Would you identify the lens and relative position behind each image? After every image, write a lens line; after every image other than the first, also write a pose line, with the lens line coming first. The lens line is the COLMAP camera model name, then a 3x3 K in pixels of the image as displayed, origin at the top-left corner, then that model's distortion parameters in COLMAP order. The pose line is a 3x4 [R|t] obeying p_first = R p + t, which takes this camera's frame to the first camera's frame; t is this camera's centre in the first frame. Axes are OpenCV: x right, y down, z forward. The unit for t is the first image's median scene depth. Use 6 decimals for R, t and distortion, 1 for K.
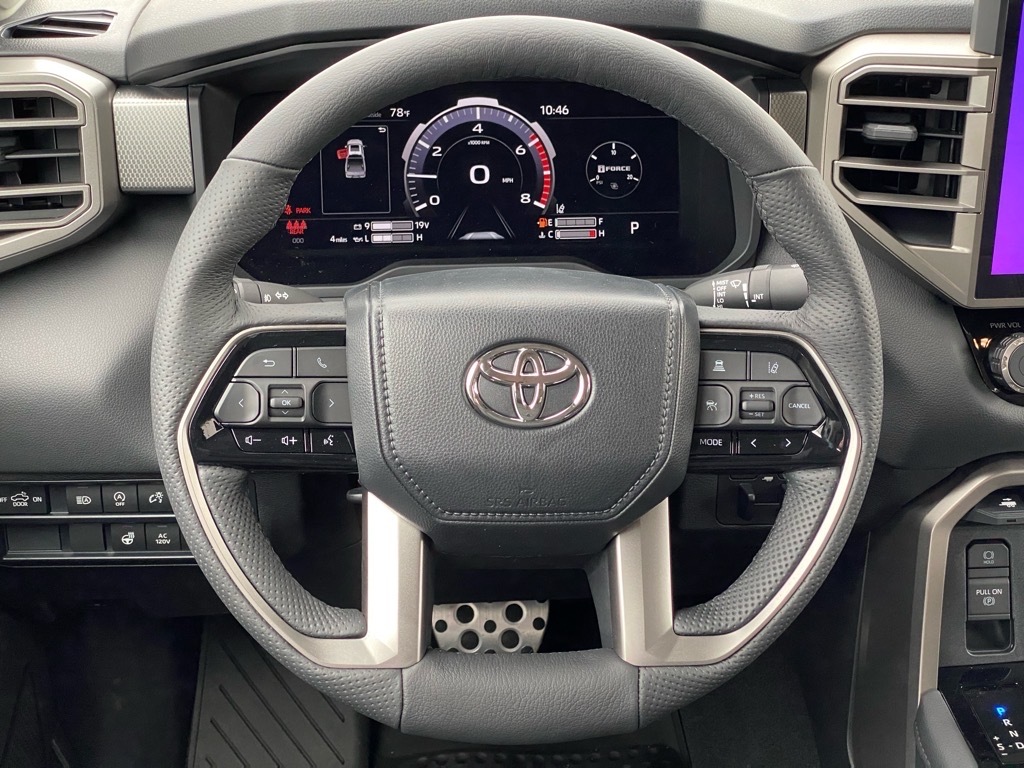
lens RADIAL K [[1566.1, 0, 488.5], [0, 1566.1, 387.3], [0, 0, 1]] dist [0.077228, 0.000000]
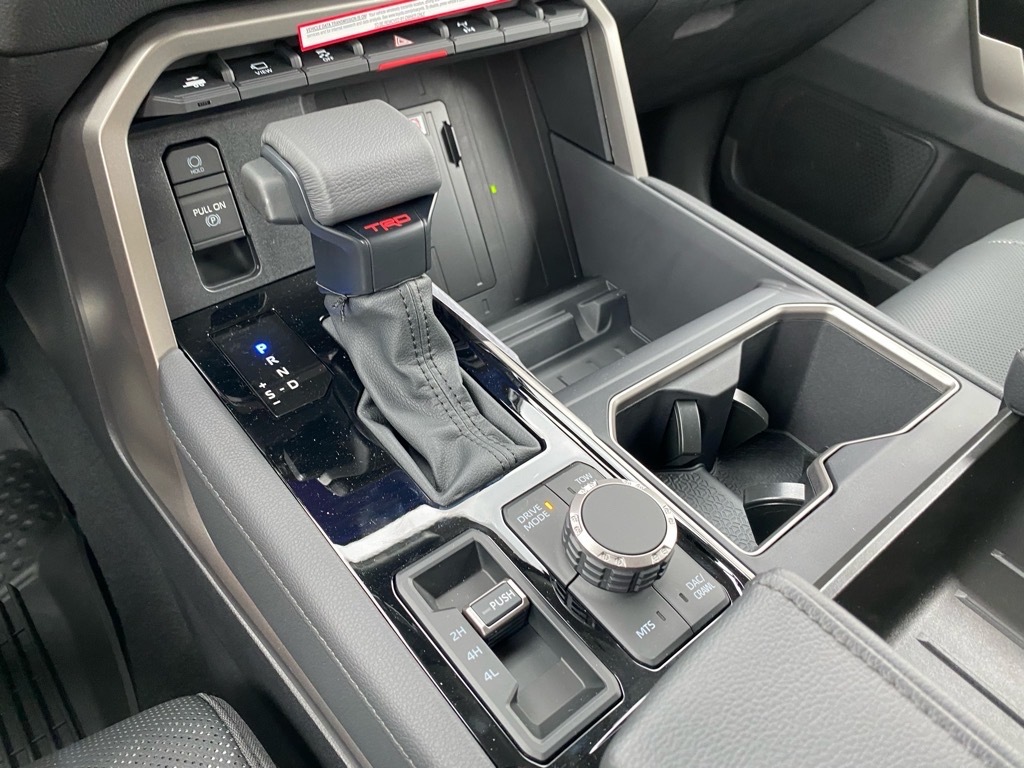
lens RADIAL K [[792.4, 0, 505.2], [0, 792.4, 368.1], [0, 0, 1]] dist [0.030407, -0.028422]
pose [[0.813055, -0.334213, 0.476701, 0.233993], [0.185870, 0.924973, 0.331477, 0.104697], [-0.551719, -0.180905, 0.814174, 0.615075]]
